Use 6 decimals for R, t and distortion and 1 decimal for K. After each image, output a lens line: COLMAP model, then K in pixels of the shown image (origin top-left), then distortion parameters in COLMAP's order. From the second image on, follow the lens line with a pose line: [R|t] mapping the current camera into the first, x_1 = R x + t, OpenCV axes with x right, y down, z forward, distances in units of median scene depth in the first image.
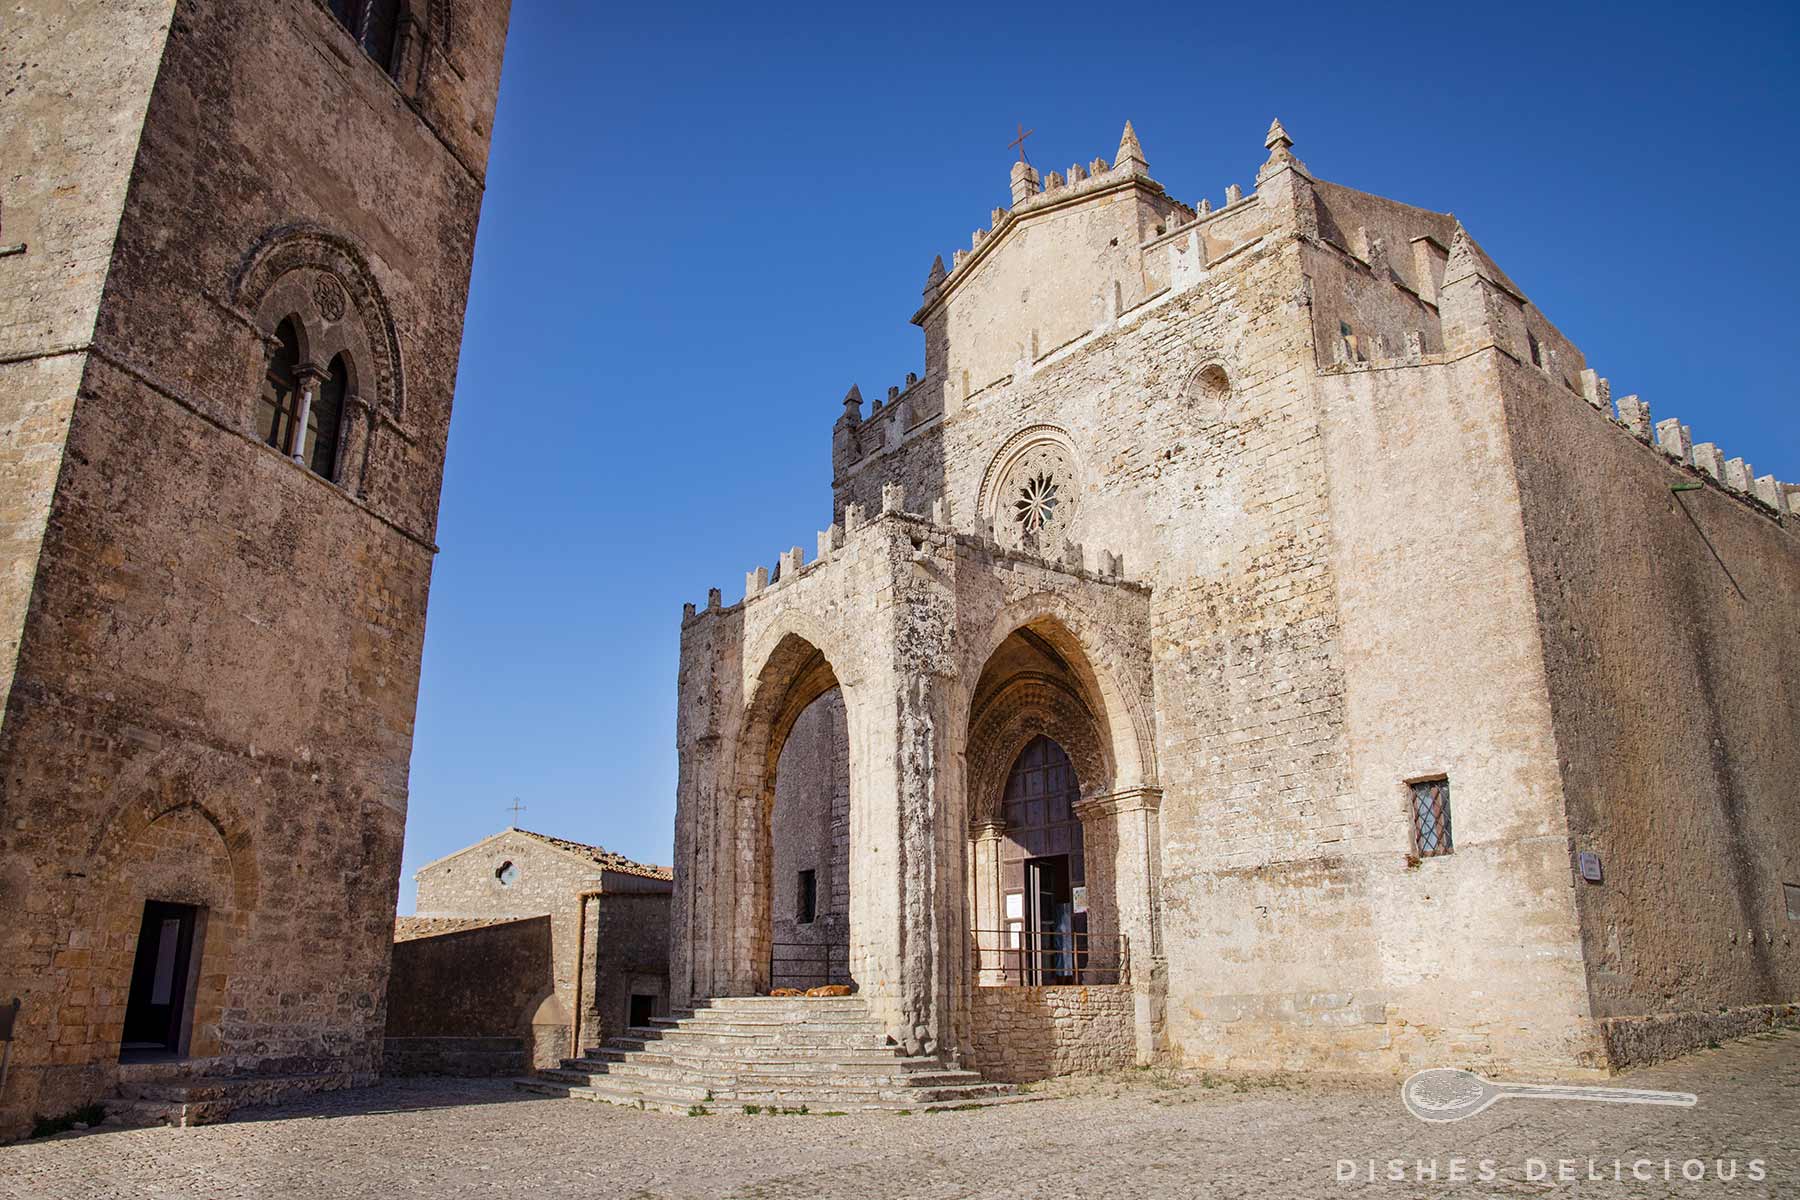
lens RADIAL K [[1257.9, 0, 900.0], [0, 1257.9, 600.0], [0, 0, 1]] dist [-0.117690, 0.003624]
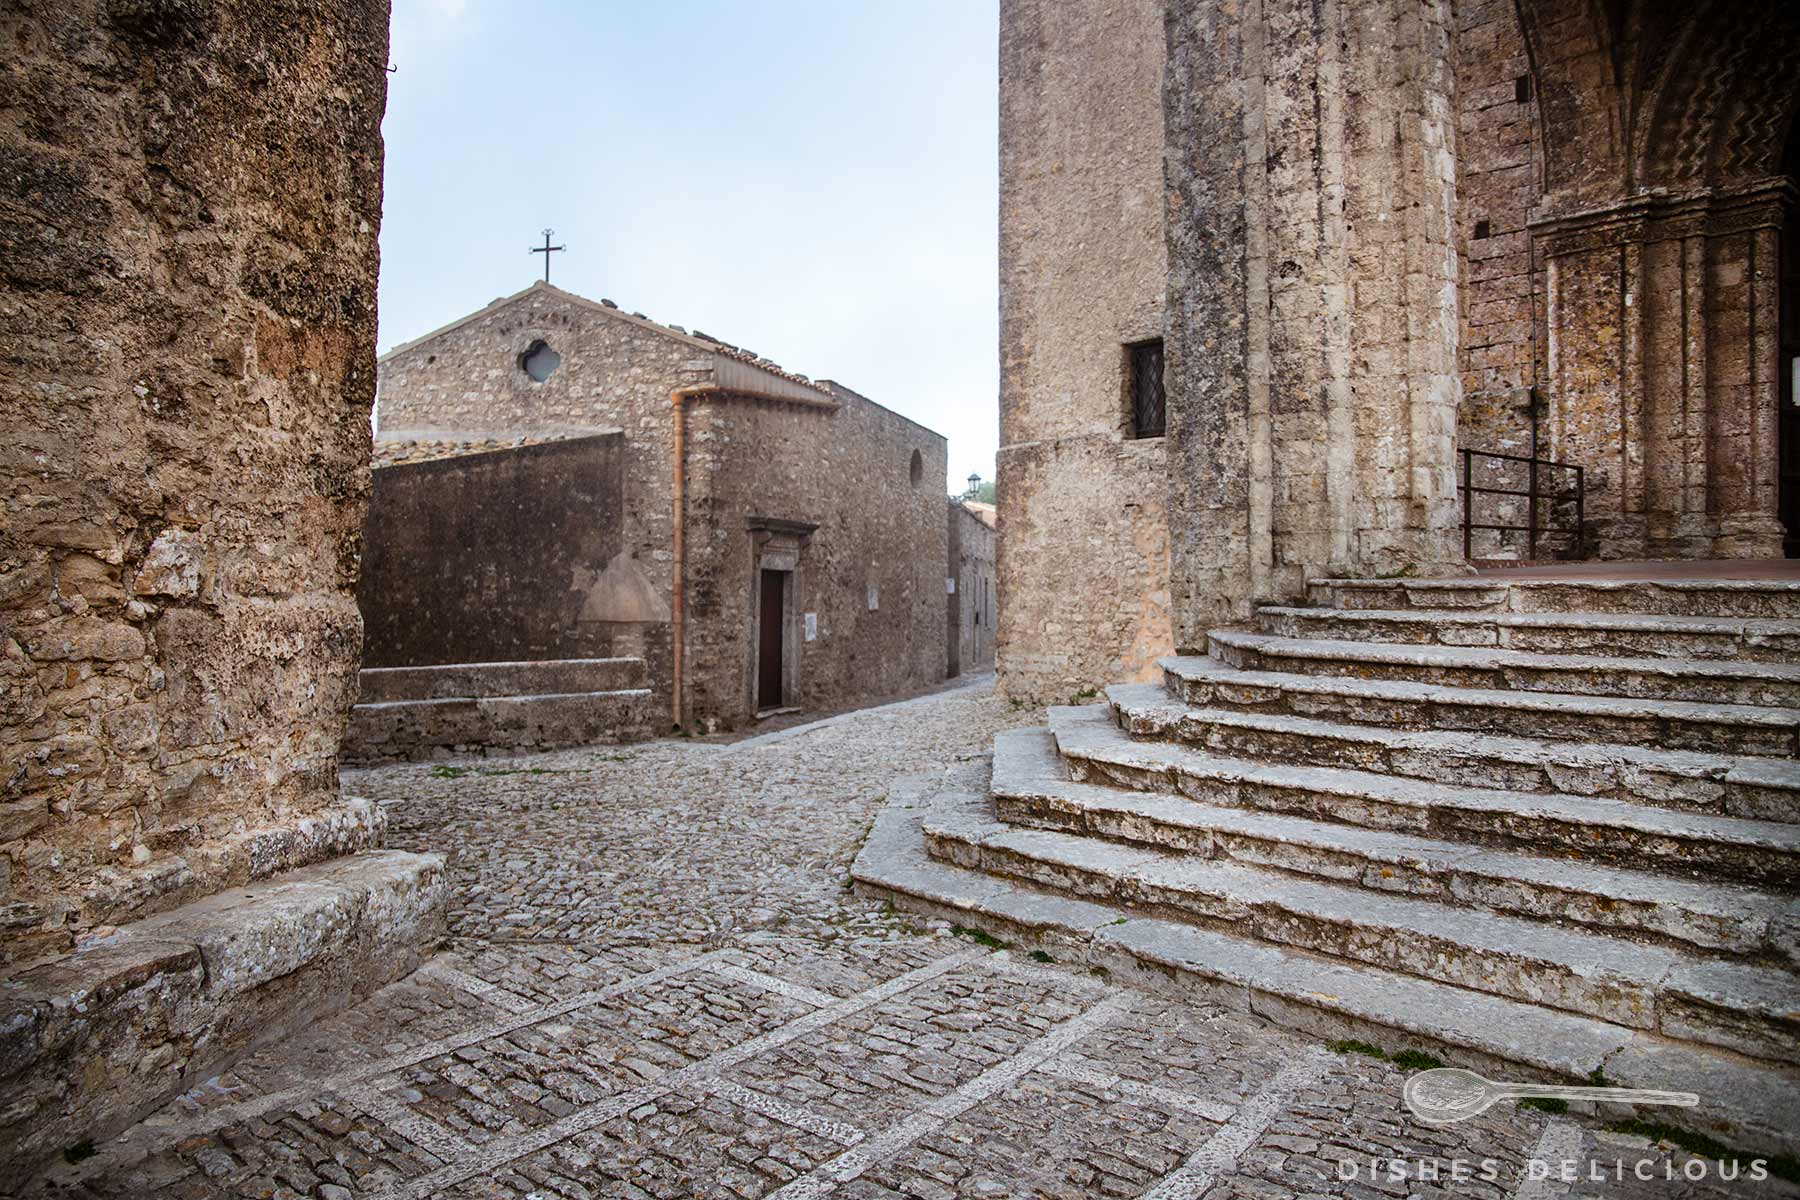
lens RADIAL K [[1257.9, 0, 900.0], [0, 1257.9, 600.0], [0, 0, 1]] dist [-0.117690, 0.003624]
pose [[0.998515, 0.012575, 0.052999, -0.201259], [-0.029119, 0.945517, 0.324267, 0.150479], [-0.046034, -0.325329, 0.944480, 0.467232]]
